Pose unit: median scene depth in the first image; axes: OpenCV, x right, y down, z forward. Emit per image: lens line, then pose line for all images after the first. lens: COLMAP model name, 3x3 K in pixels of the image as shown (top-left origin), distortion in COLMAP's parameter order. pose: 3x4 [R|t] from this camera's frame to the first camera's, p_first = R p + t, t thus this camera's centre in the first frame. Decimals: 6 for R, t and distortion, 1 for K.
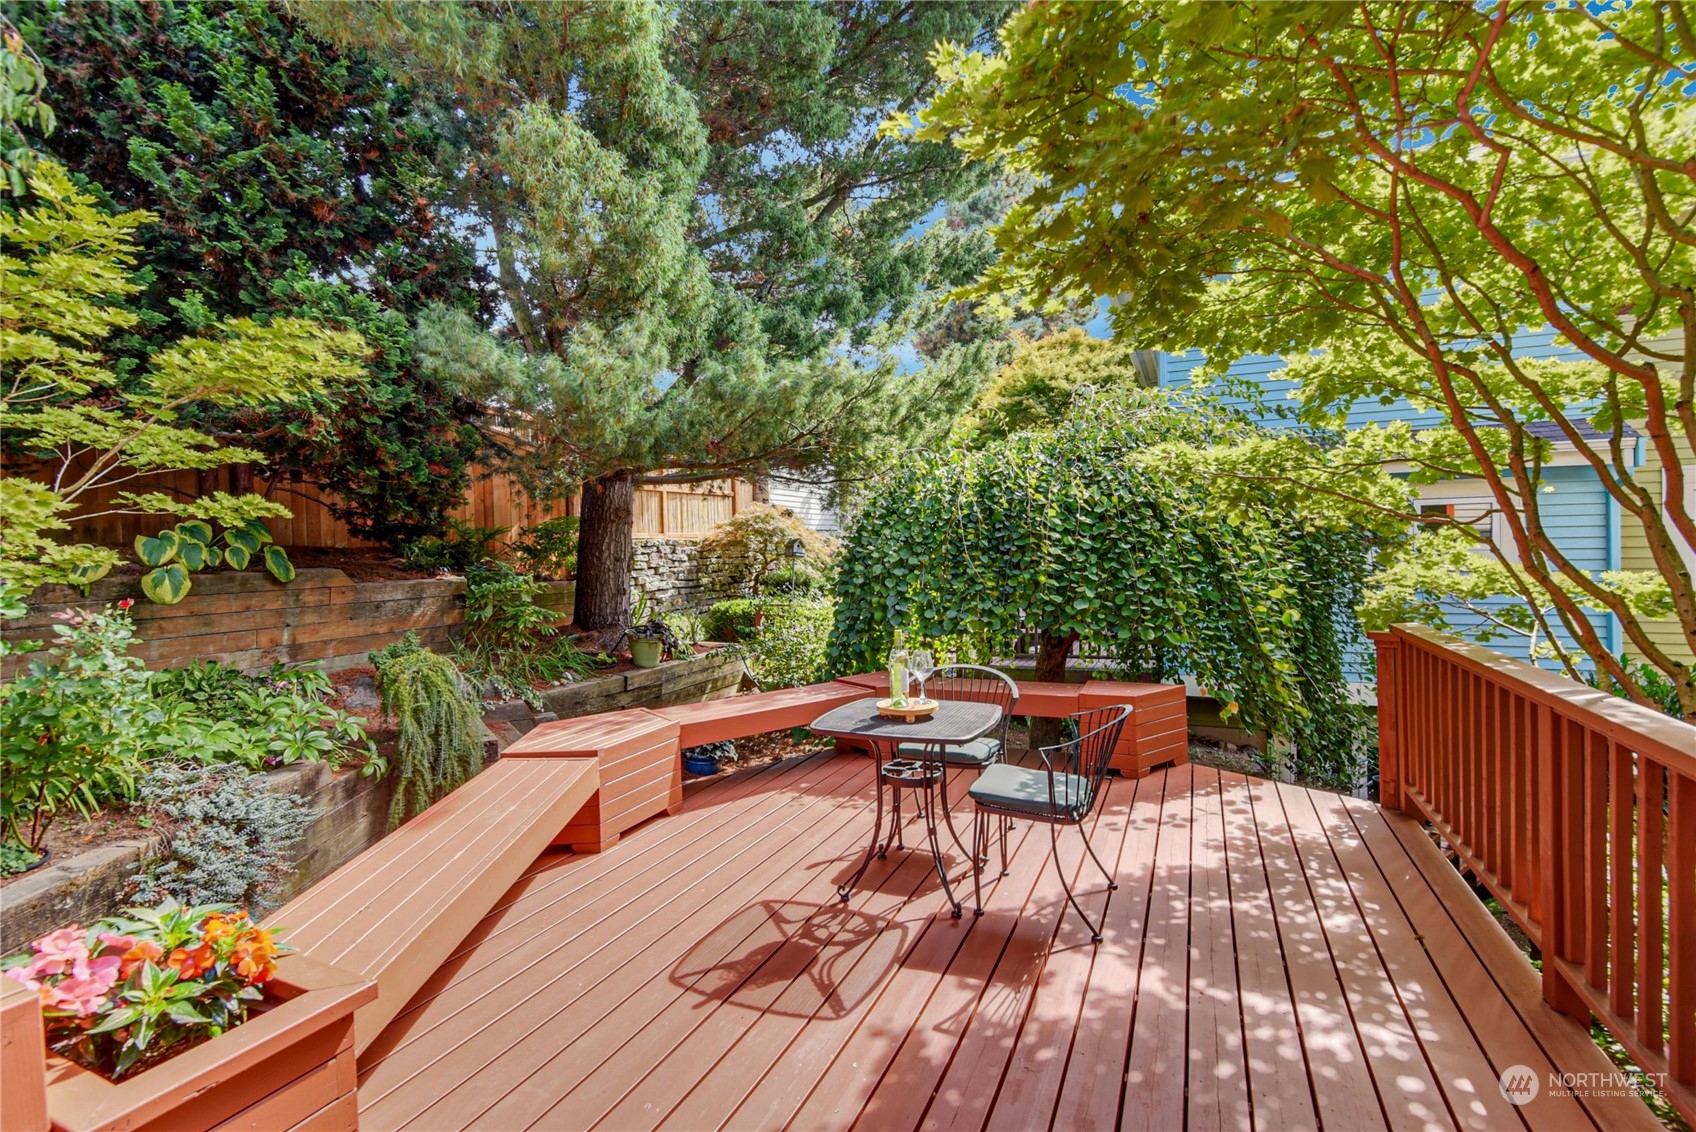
lens RADIAL K [[785.4, 0, 854.8], [0, 785.4, 572.7], [0, 0, 1]] dist [-0.009482, -0.001558]
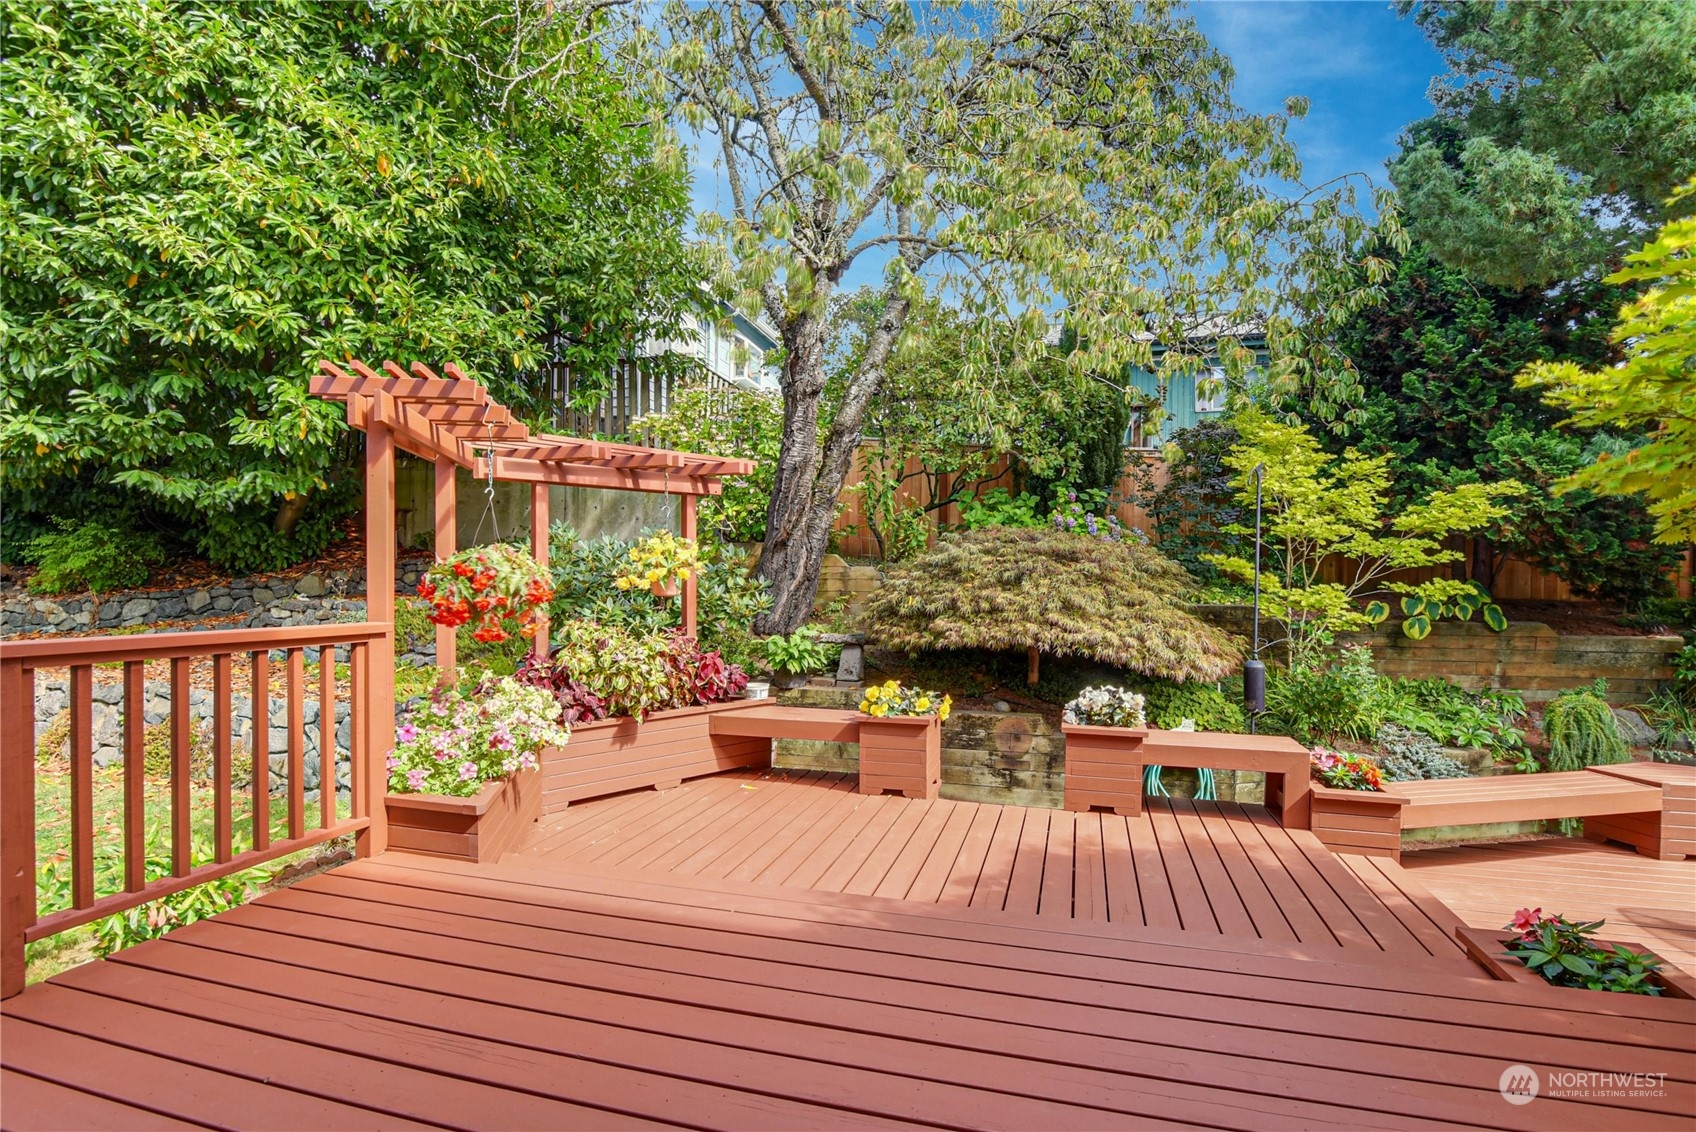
lens RADIAL K [[785.4, 0, 858.2], [0, 785.4, 575.1], [0, 0, 1]] dist [-0.009482, -0.001558]
pose [[0.158072, 0.017406, -0.987274, 0.513277], [-0.043757, 0.998986, 0.010607, -0.056918], [0.986458, 0.041523, 0.158674, -0.396252]]
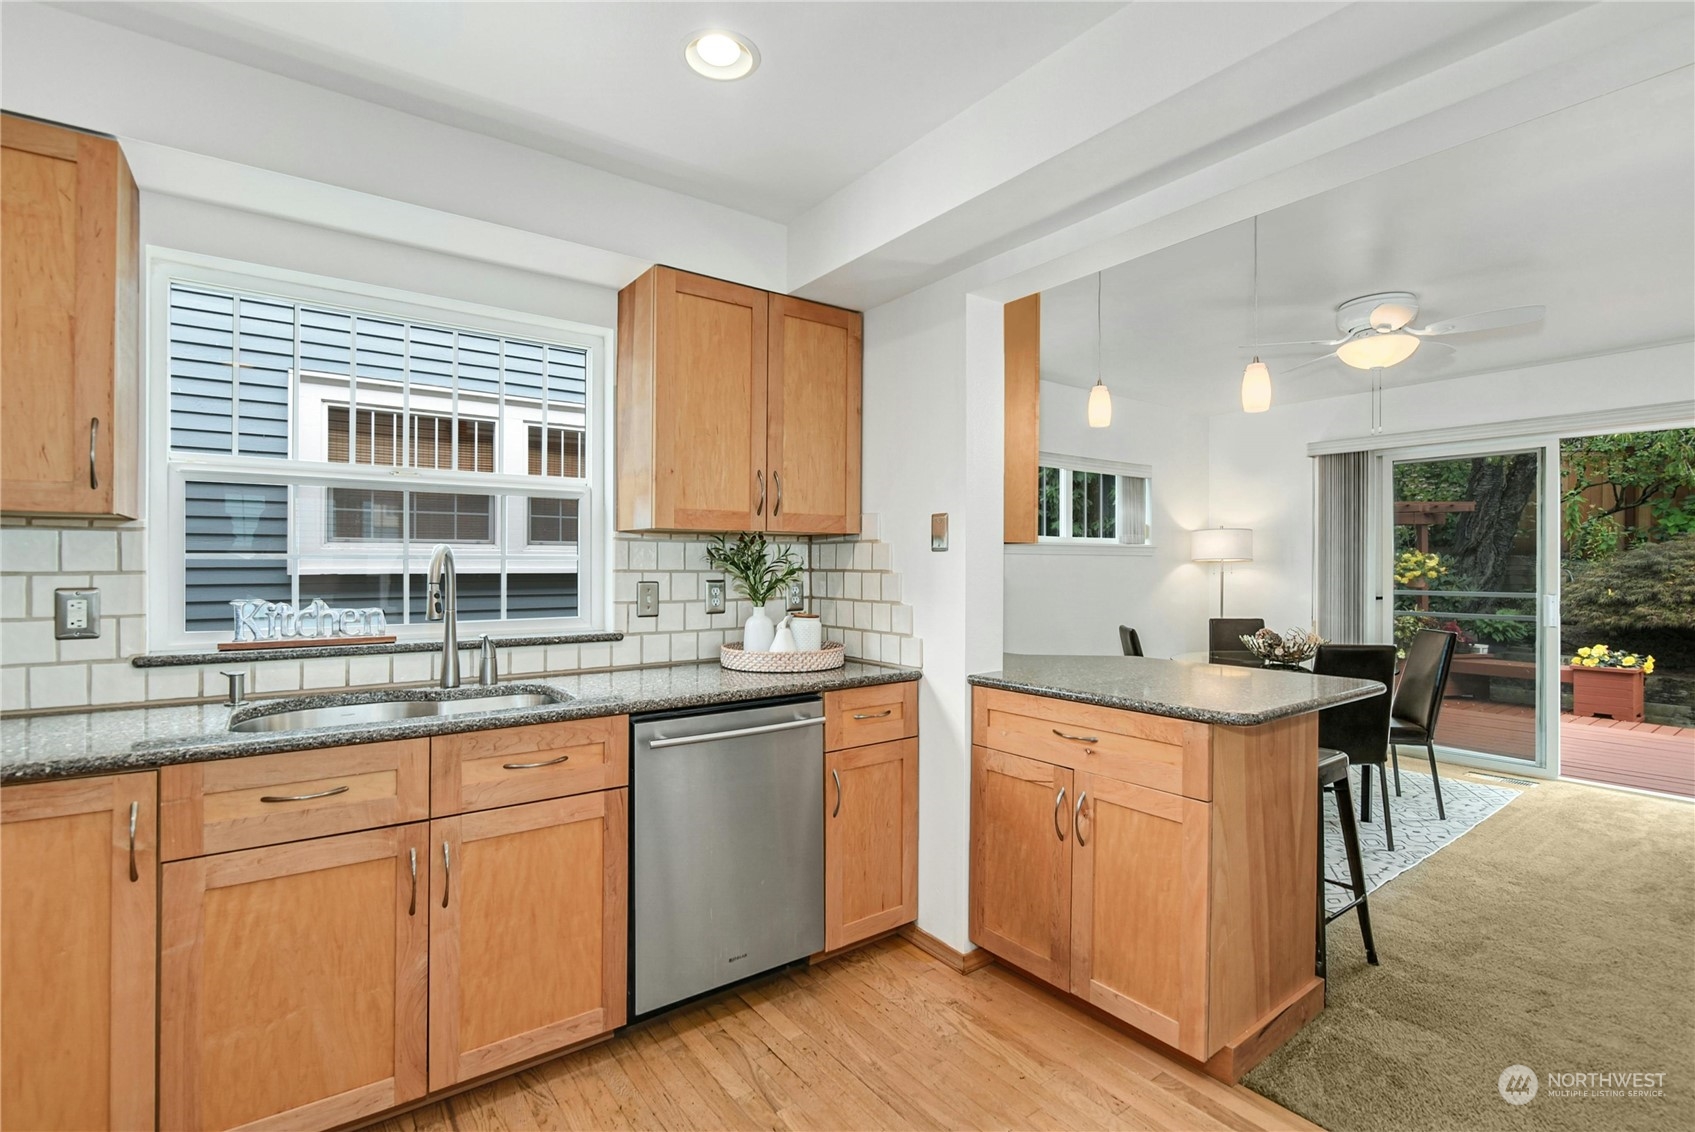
lens RADIAL K [[785.0, 0, 832.6], [0, 785.0, 561.1], [0, 0, 1]] dist [-0.009482, -0.001558]
pose [[-0.492526, 0.015204, -0.870165, 1.566808], [-0.025075, 0.999184, 0.031651, -0.087130], [0.869936, 0.037408, -0.491743, -0.746646]]
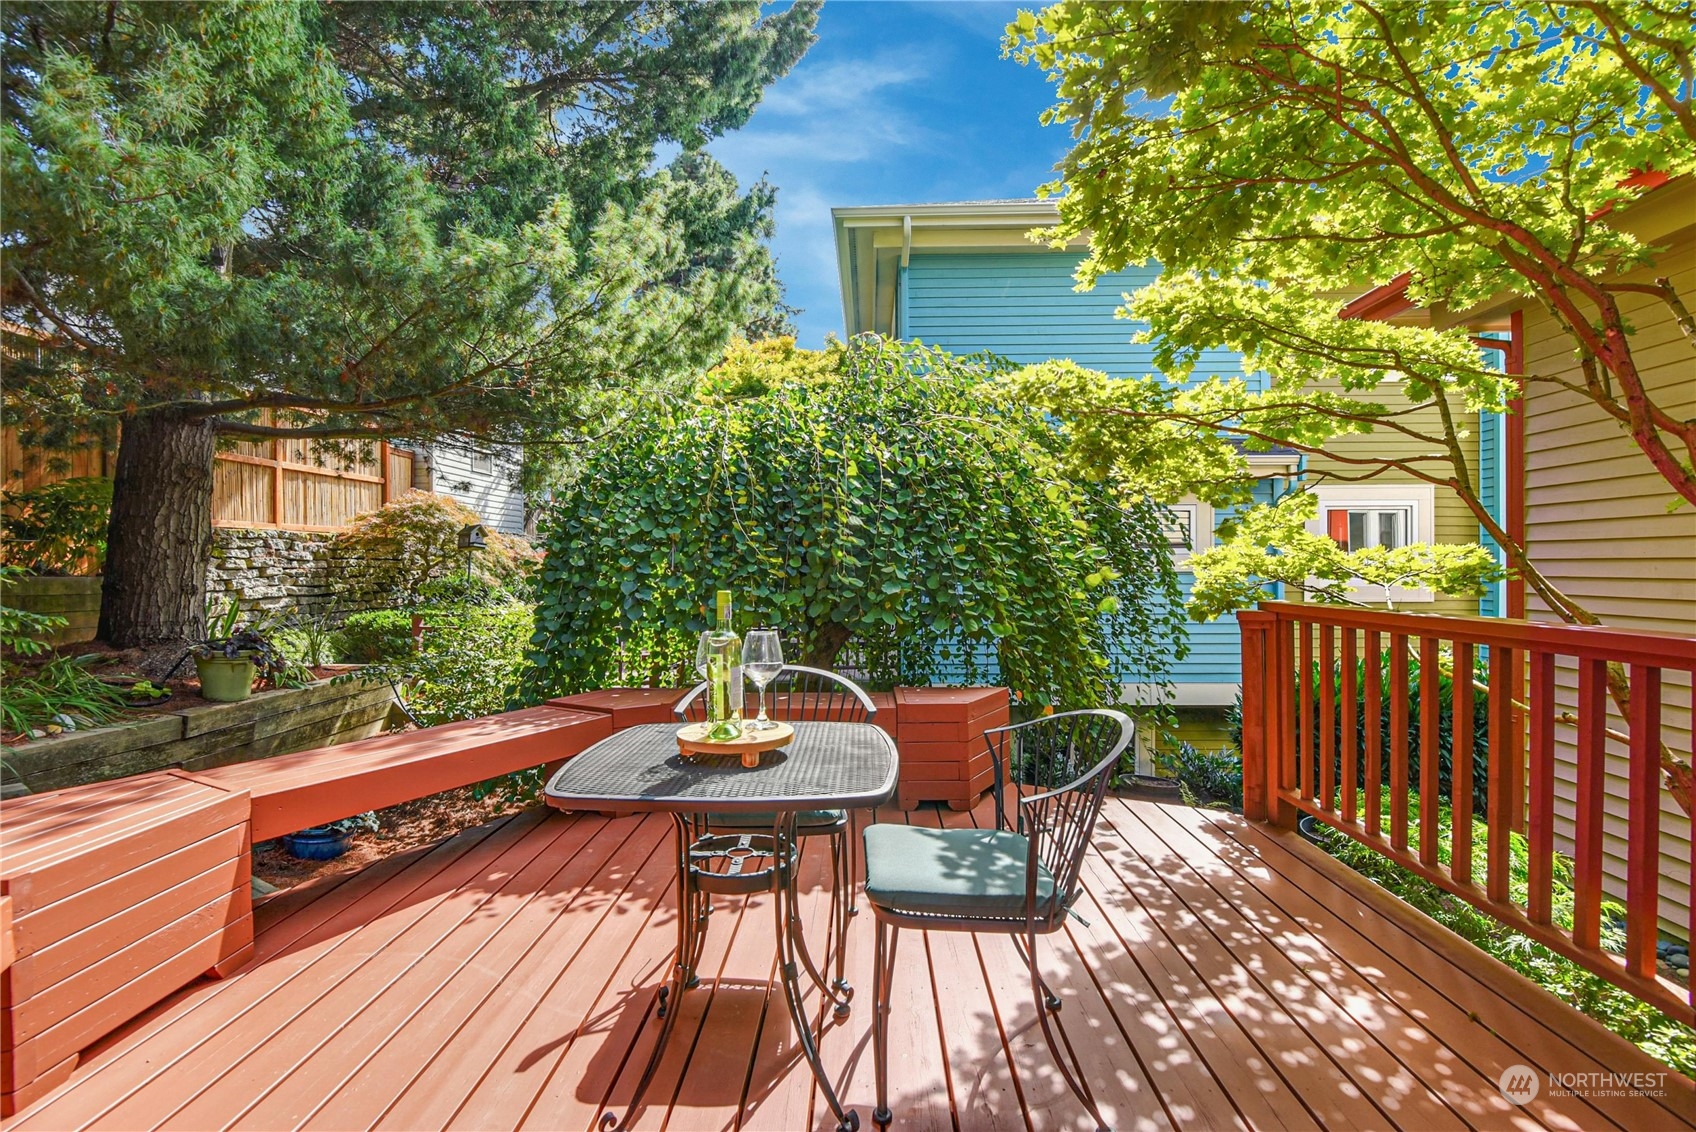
lens RADIAL K [[785.4, 0, 849.0], [0, 785.4, 565.0], [0, 0, 1]] dist [-0.009482, -0.001558]
pose [[0.927390, 0.016274, 0.373743, -0.036704], [-0.002392, 0.999291, -0.037579, 0.043335], [-0.374089, 0.033956, 0.926771, 0.277602]]
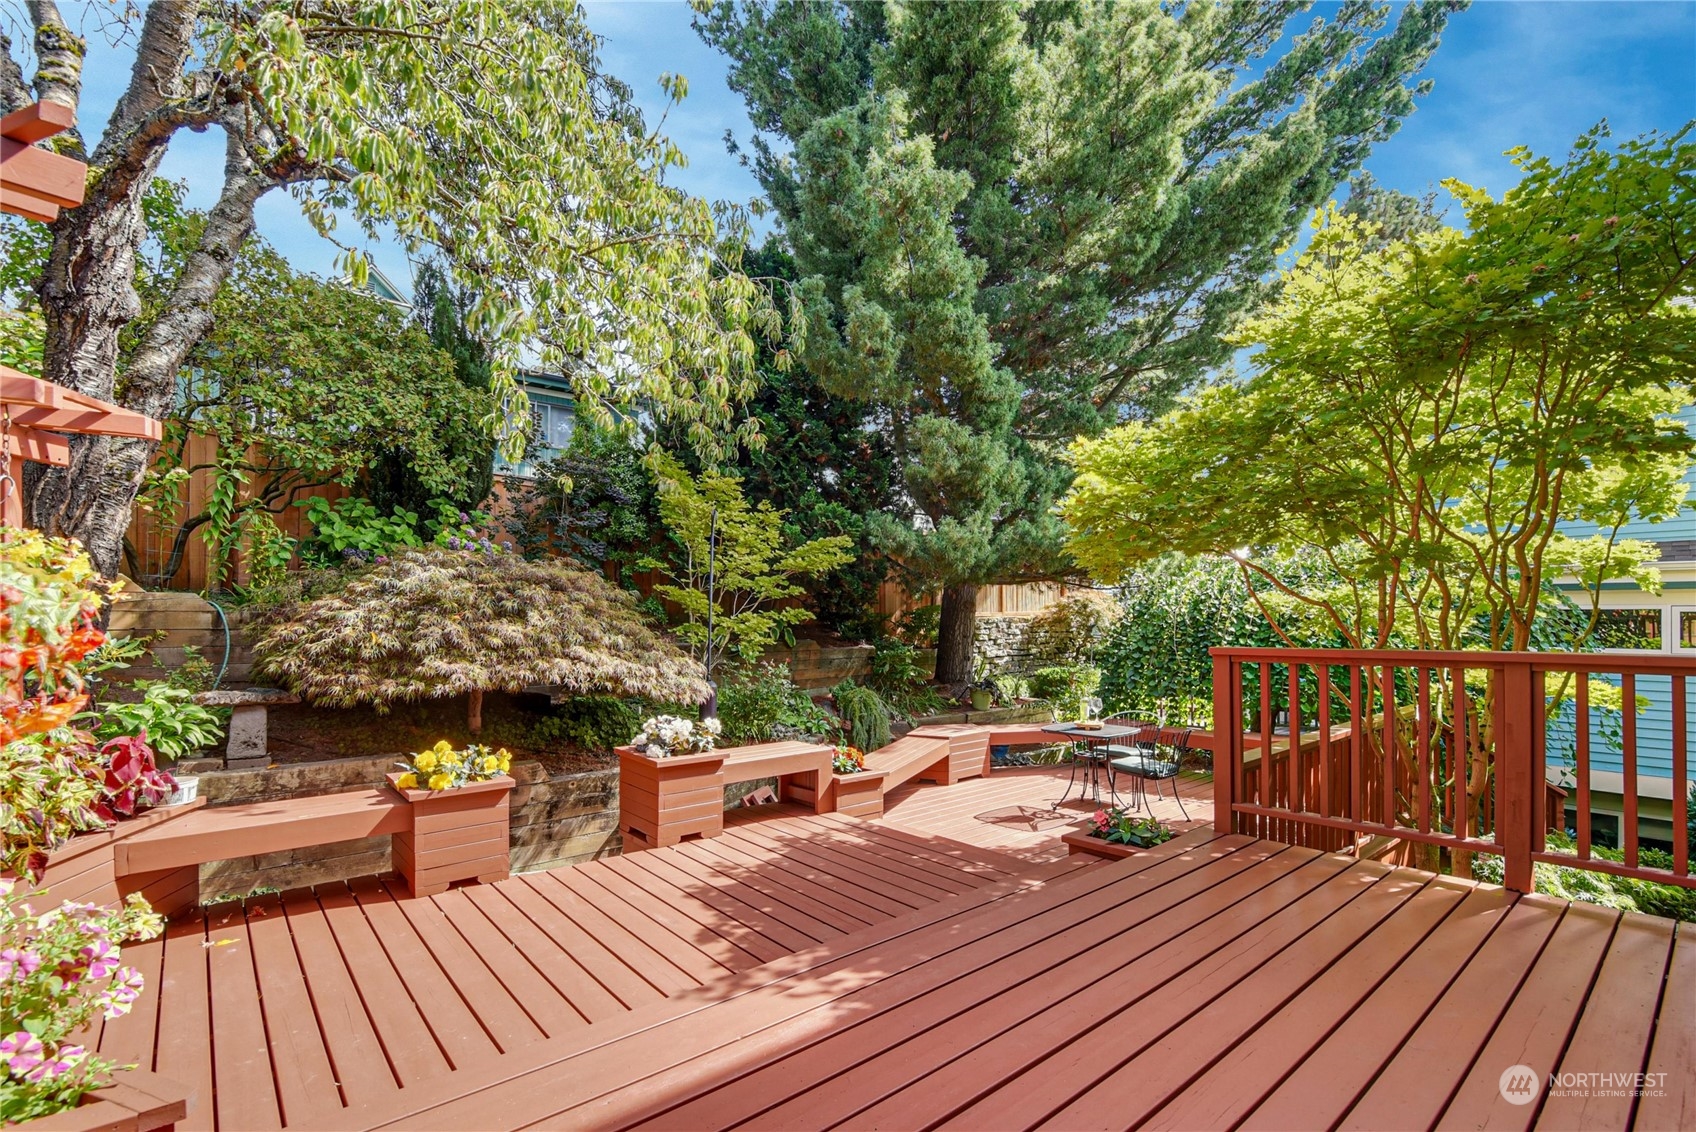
lens RADIAL K [[785.4, 0, 844.6], [0, 785.4, 609.0], [0, 0, 1]] dist [-0.009482, -0.001558]
pose [[0.898803, 0.017583, -0.437999, 0.232099], [-0.032311, 0.999135, -0.026194, -0.036927], [0.437160, 0.037696, 0.898594, -0.707032]]
